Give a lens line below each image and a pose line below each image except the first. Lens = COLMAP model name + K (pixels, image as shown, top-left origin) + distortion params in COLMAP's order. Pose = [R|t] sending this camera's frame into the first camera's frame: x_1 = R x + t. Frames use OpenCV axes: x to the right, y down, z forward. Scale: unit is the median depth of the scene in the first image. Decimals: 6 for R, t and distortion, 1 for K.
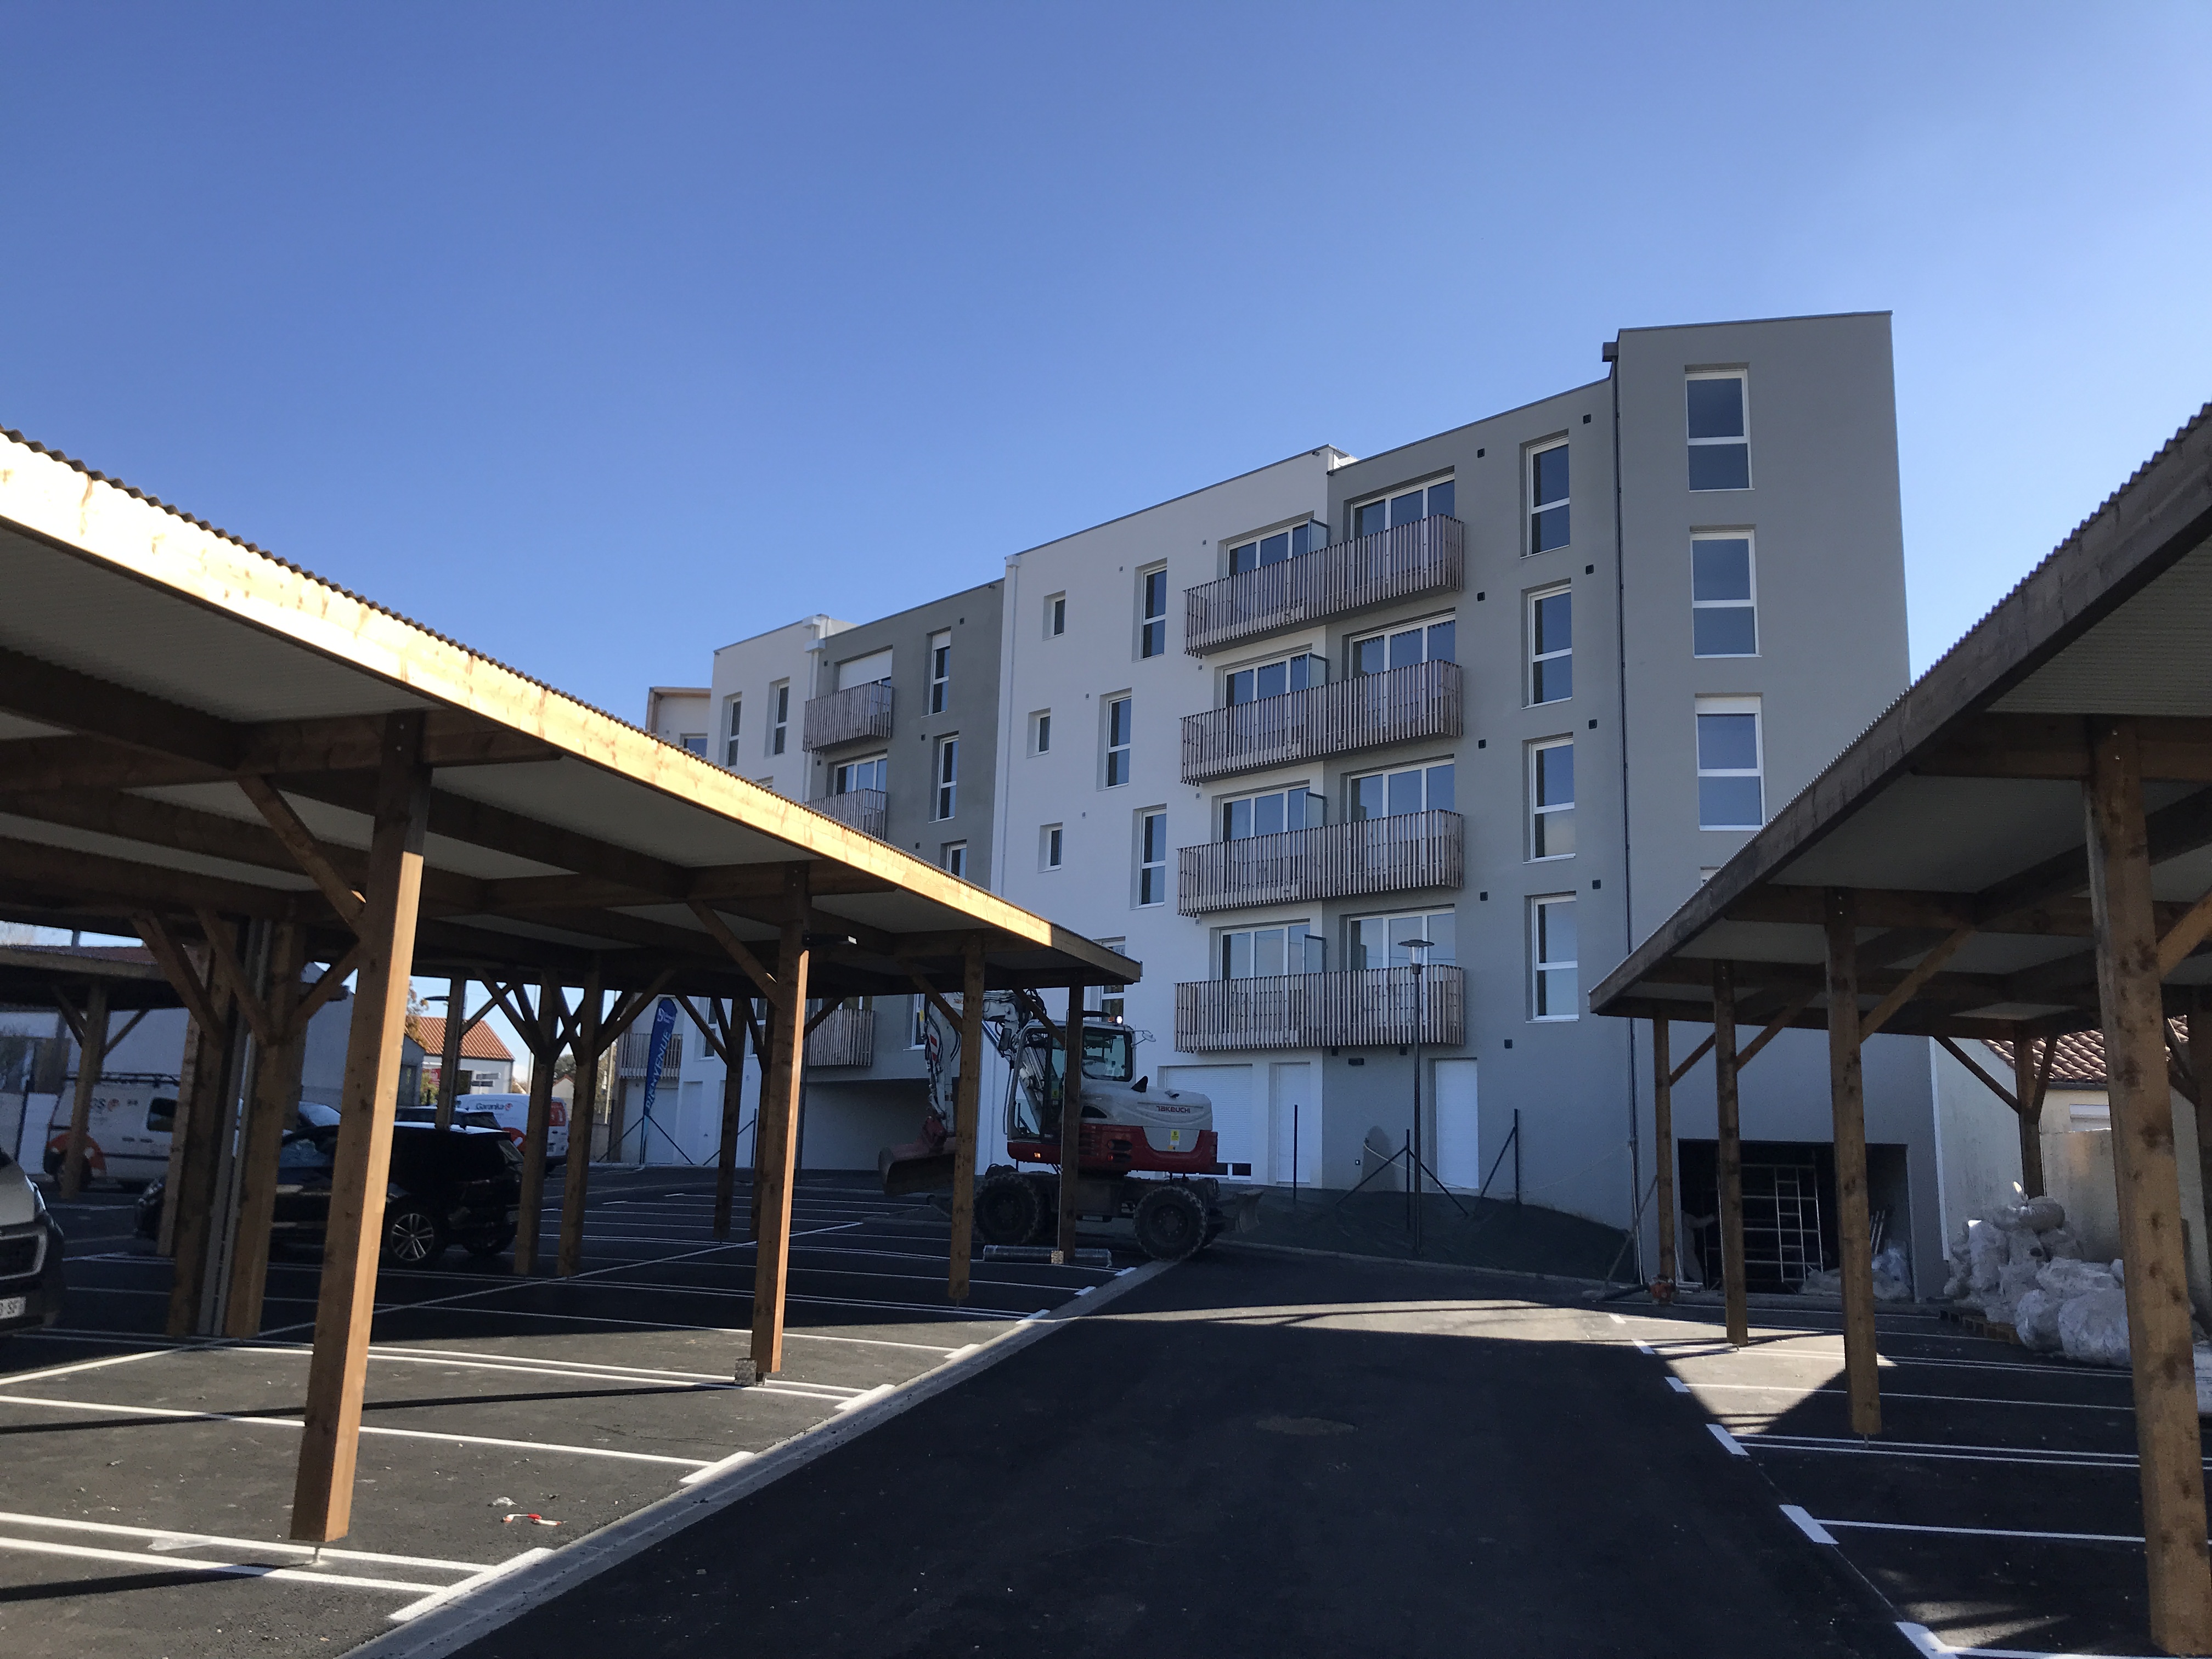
lens RADIAL K [[1786.7, 0, 1104.9], [0, 1786.7, 825.9], [0, 0, 1]] dist [-0.002481, 0.002636]
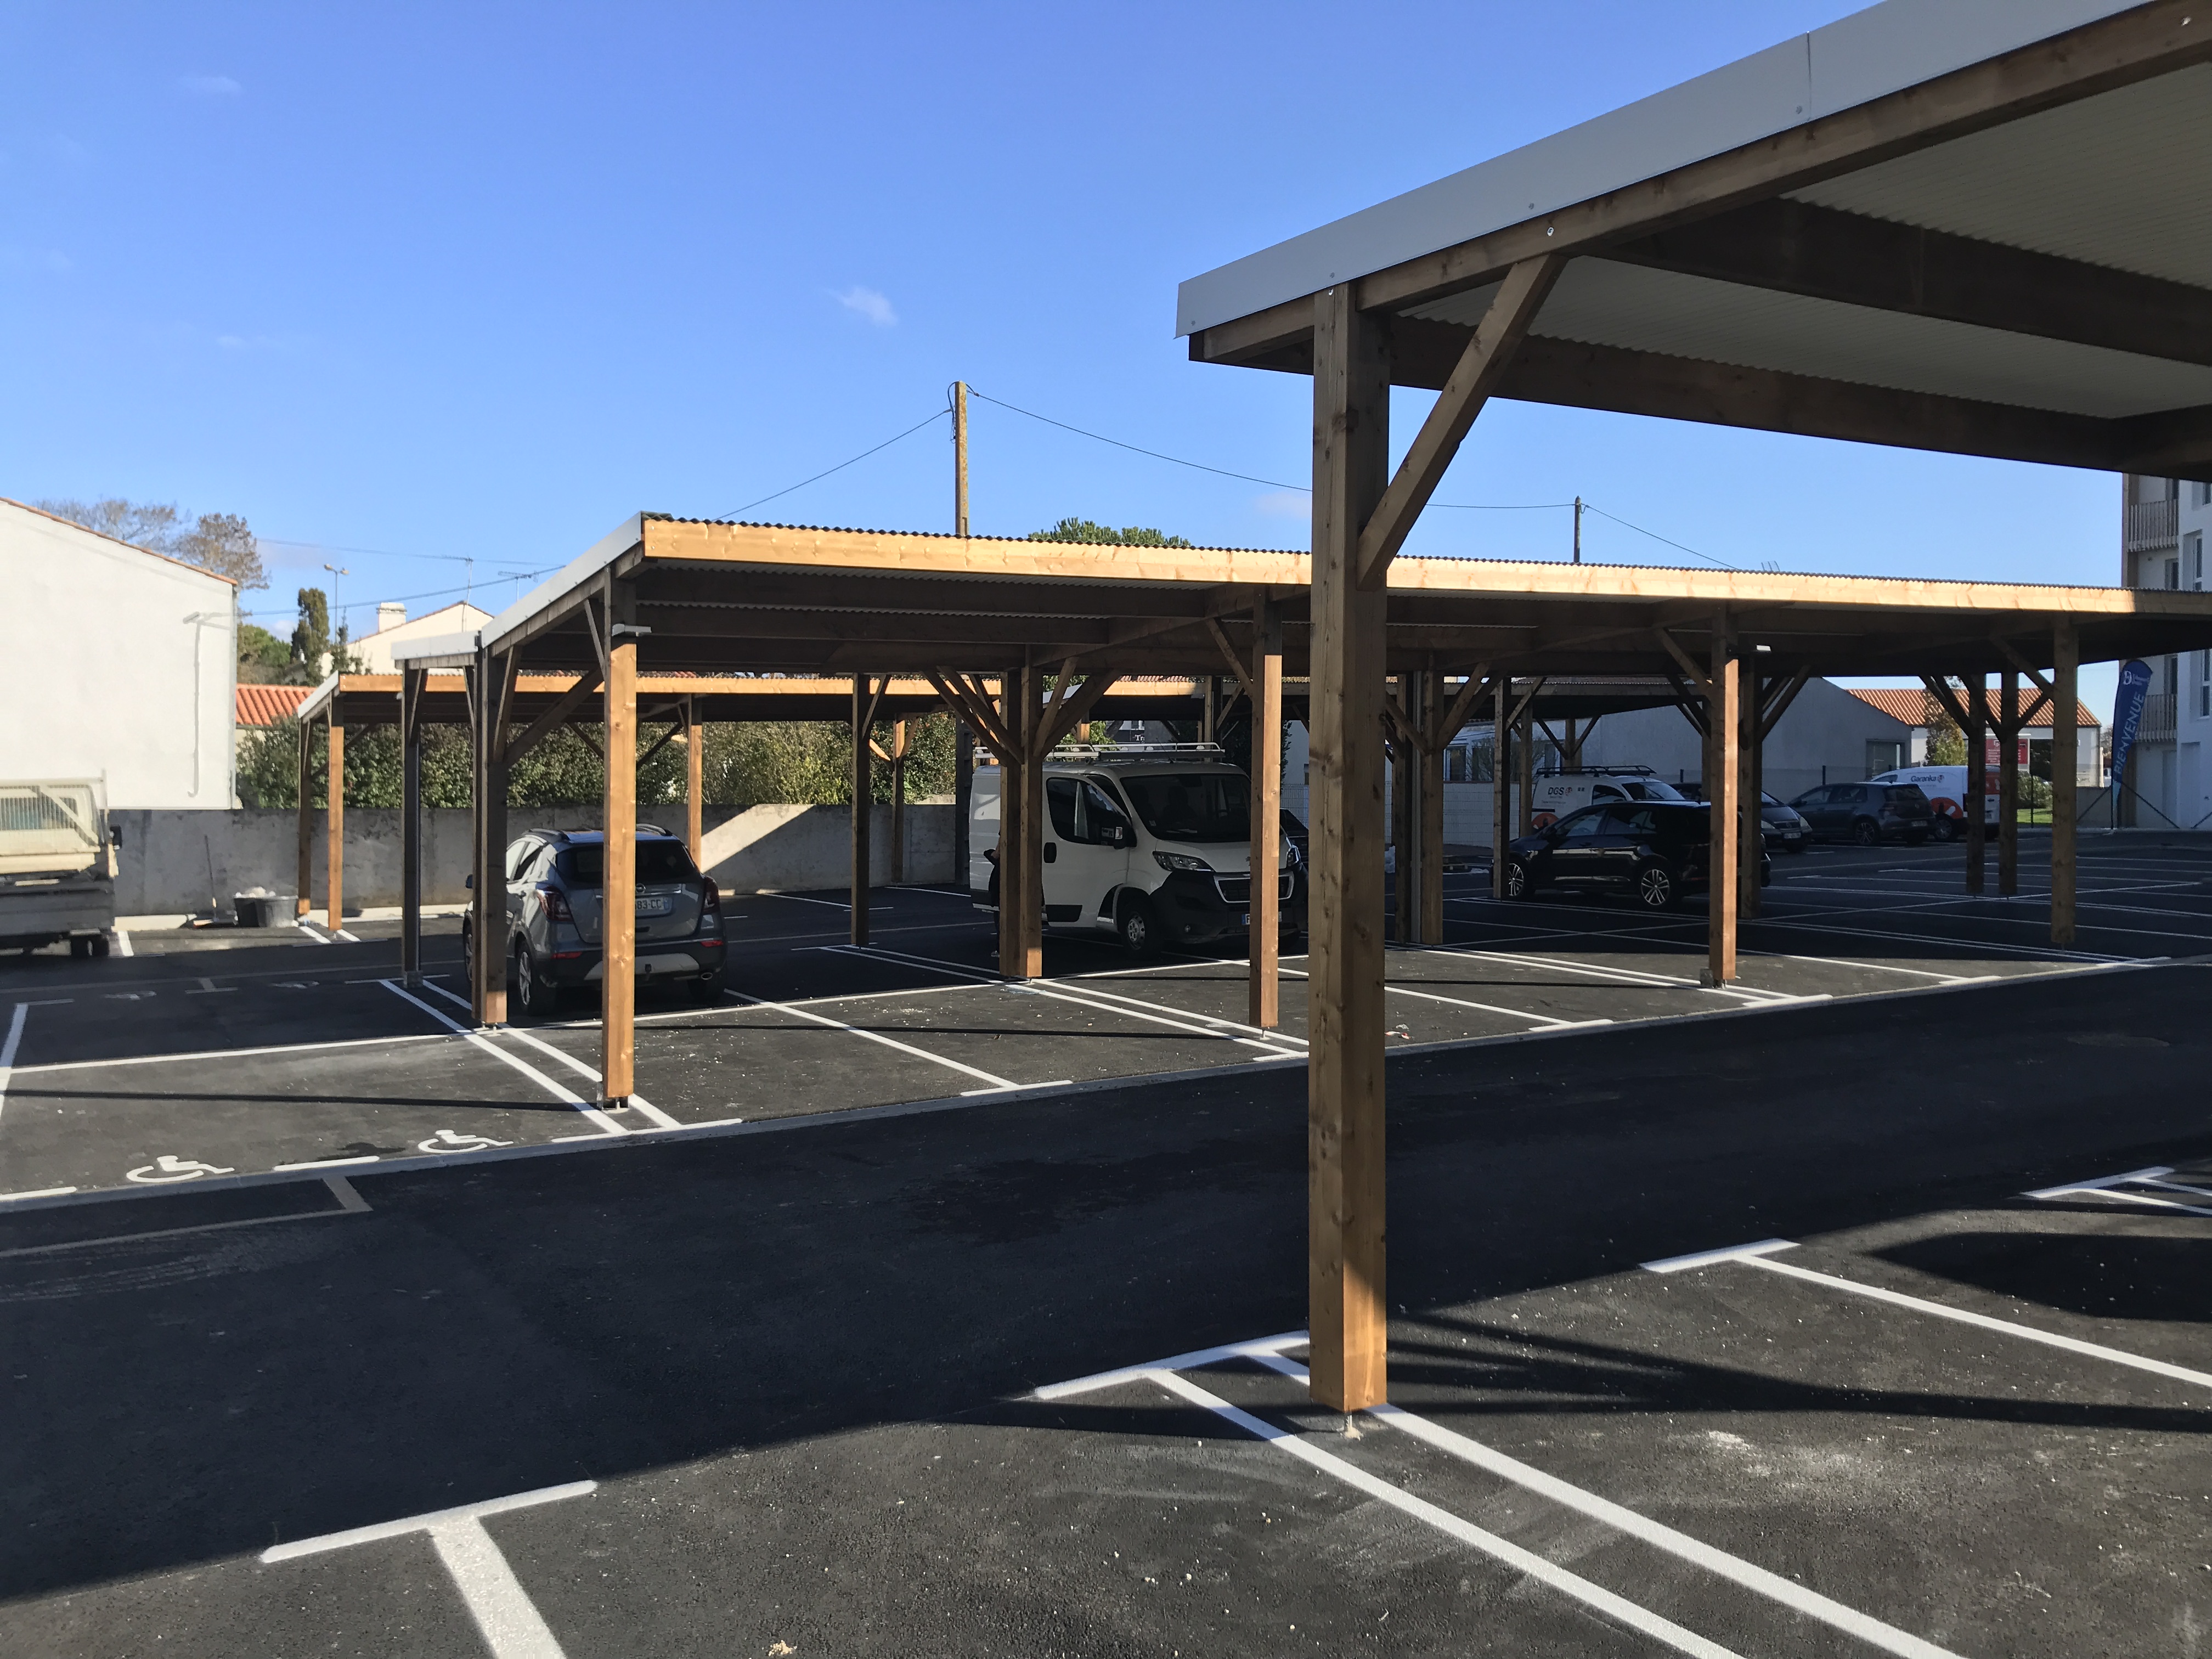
lens RADIAL K [[1786.7, 0, 1107.6], [0, 1786.7, 824.5], [0, 0, 1]] dist [-0.002481, 0.002636]
pose [[0.634331, -0.021288, -0.772768, 0.513839], [0.159515, 0.981713, 0.103895, -0.017836], [0.756425, -0.189172, 0.626127, -0.148292]]
